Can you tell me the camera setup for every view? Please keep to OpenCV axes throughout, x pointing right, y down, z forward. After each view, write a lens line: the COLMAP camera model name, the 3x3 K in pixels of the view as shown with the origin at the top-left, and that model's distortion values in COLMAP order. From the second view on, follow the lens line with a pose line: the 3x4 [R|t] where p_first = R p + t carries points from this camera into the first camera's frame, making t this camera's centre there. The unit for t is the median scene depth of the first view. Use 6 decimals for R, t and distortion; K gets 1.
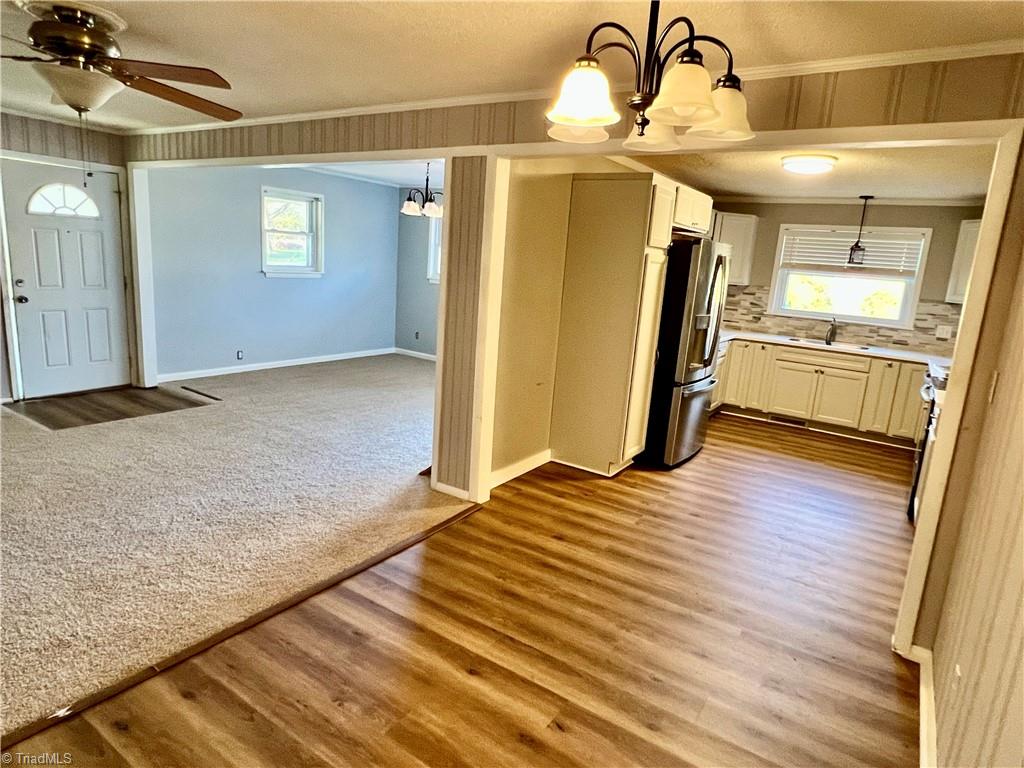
lens RADIAL K [[603.3, 0, 512.0], [0, 603.3, 384.0], [0, 0, 1]] dist [-0.003095, -0.001582]
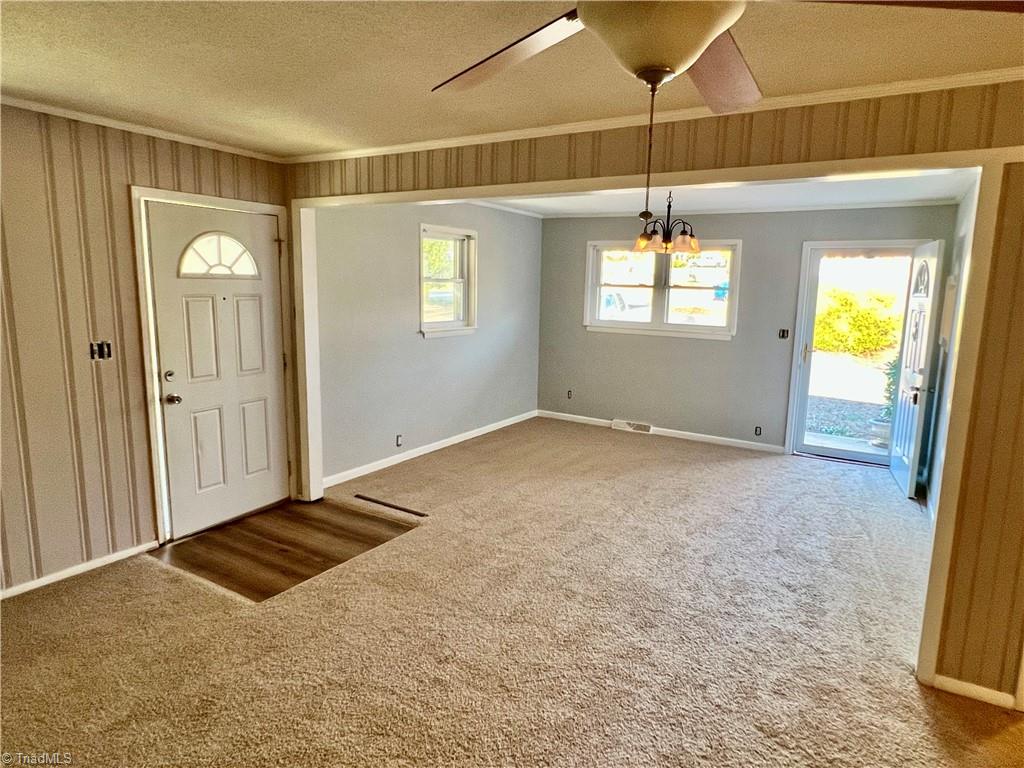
lens RADIAL K [[613.6, 0, 512.0], [0, 613.6, 384.0], [0, 0, 1]] dist [-0.001488, 0.001365]
pose [[0.998045, -0.053453, 0.032391, -0.390128], [0.054829, 0.997561, -0.043200, -0.093241], [-0.030003, 0.044892, 0.998541, 0.244896]]
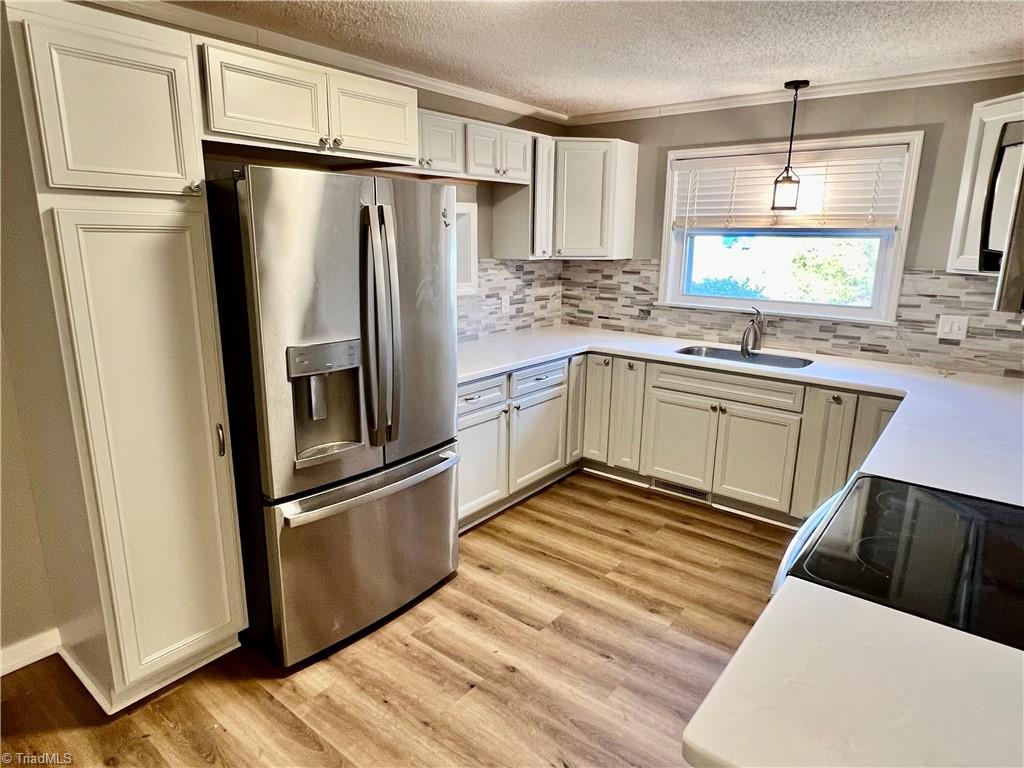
lens RADIAL K [[611.1, 0, 514.4], [0, 611.1, 382.5], [0, 0, 1]] dist [0.000514, -0.000863]
pose [[0.995175, -0.040088, -0.089551, 0.394744], [0.042536, 0.998767, 0.025598, -0.071411], [0.088414, -0.029283, 0.995653, 0.446032]]
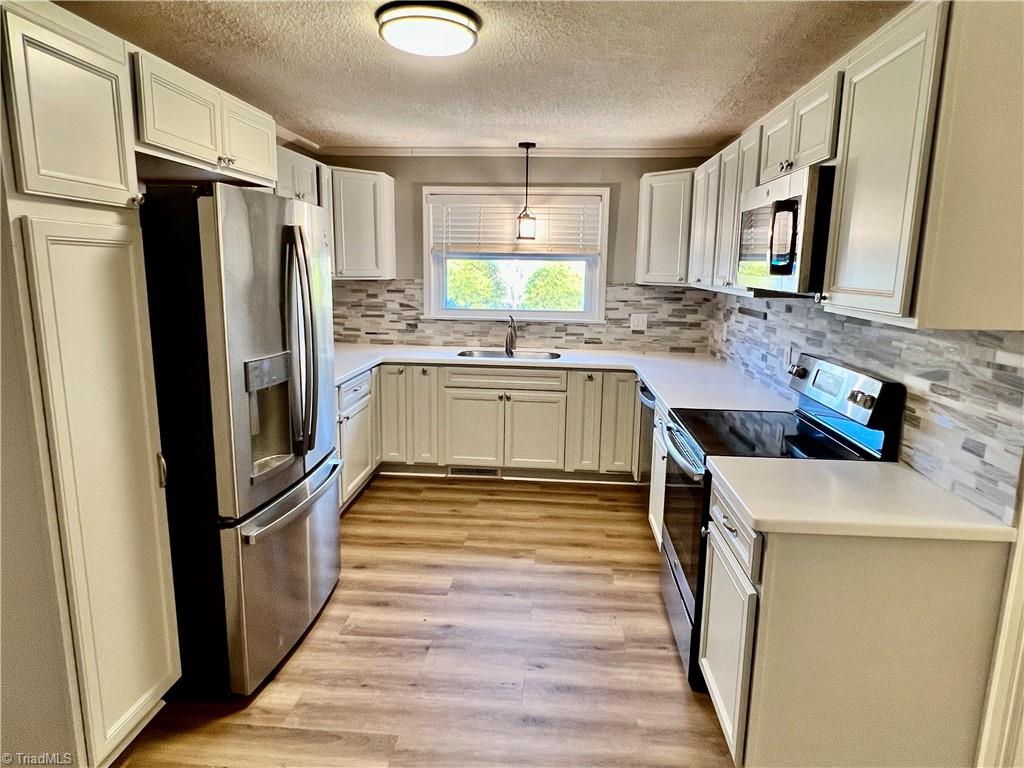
lens RADIAL K [[611.5, 0, 516.6], [0, 611.5, 379.8], [0, 0, 1]] dist [0.004300, 0.000861]
pose [[0.869187, -0.145970, 0.472448, 0.206128], [0.145535, 0.988634, 0.037705, -0.068673], [-0.472582, 0.035985, 0.880552, 0.399444]]
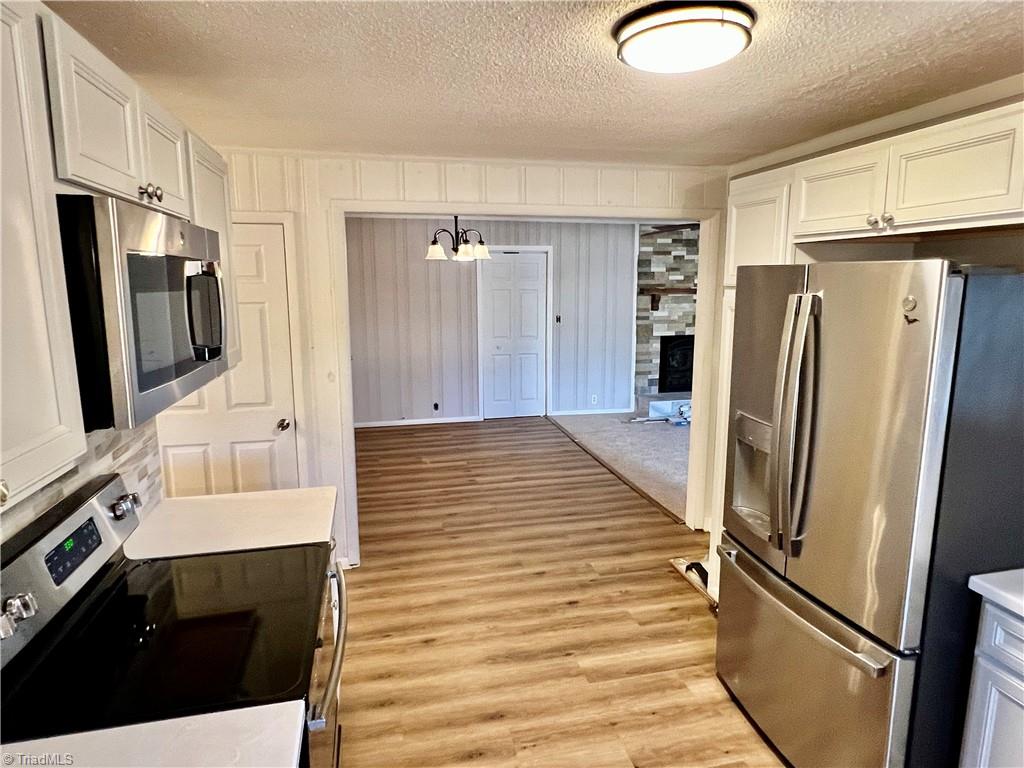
lens RADIAL K [[611.1, 0, 514.4], [0, 611.1, 382.5], [0, 0, 1]] dist [0.000514, -0.000863]
pose [[-0.681795, 0.057981, -0.729242, 0.639770], [-0.189605, 0.948784, 0.252705, -0.181529], [0.706545, 0.310561, -0.635882, 0.926872]]
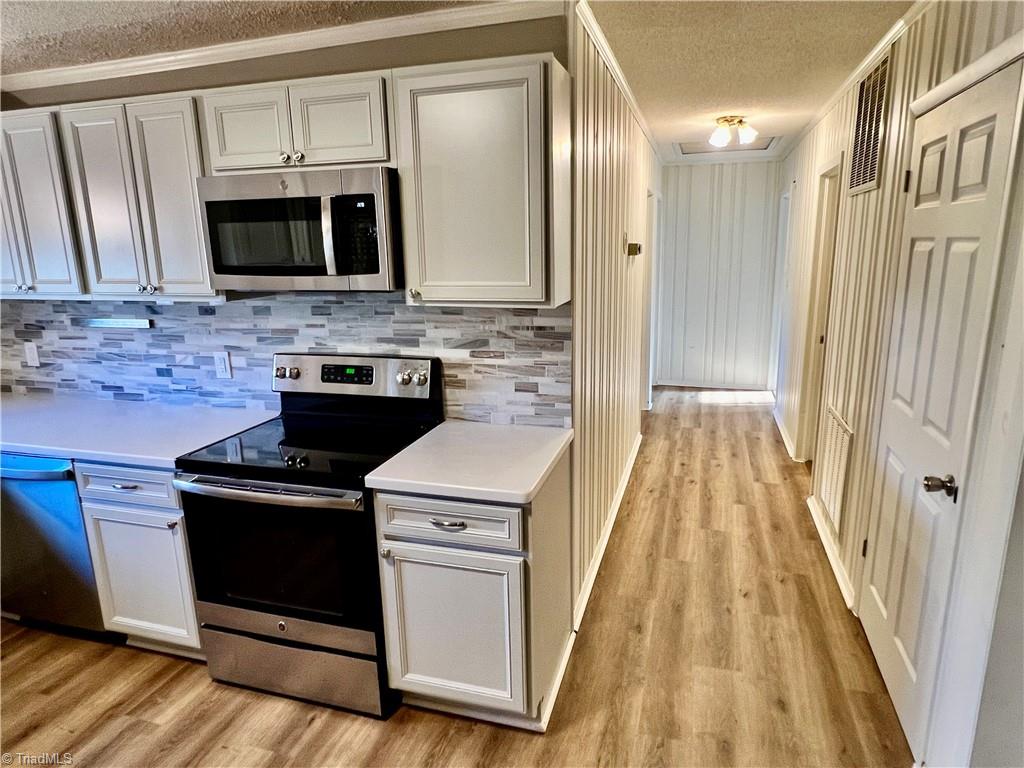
lens RADIAL K [[611.1, 0, 514.4], [0, 611.1, 382.5], [0, 0, 1]] dist [0.000514, -0.000863]
pose [[-0.293374, -0.268068, 0.917644, 0.154754], [0.192570, 0.923635, 0.331383, -0.136099], [-0.936402, 0.273930, -0.219349, 0.657182]]
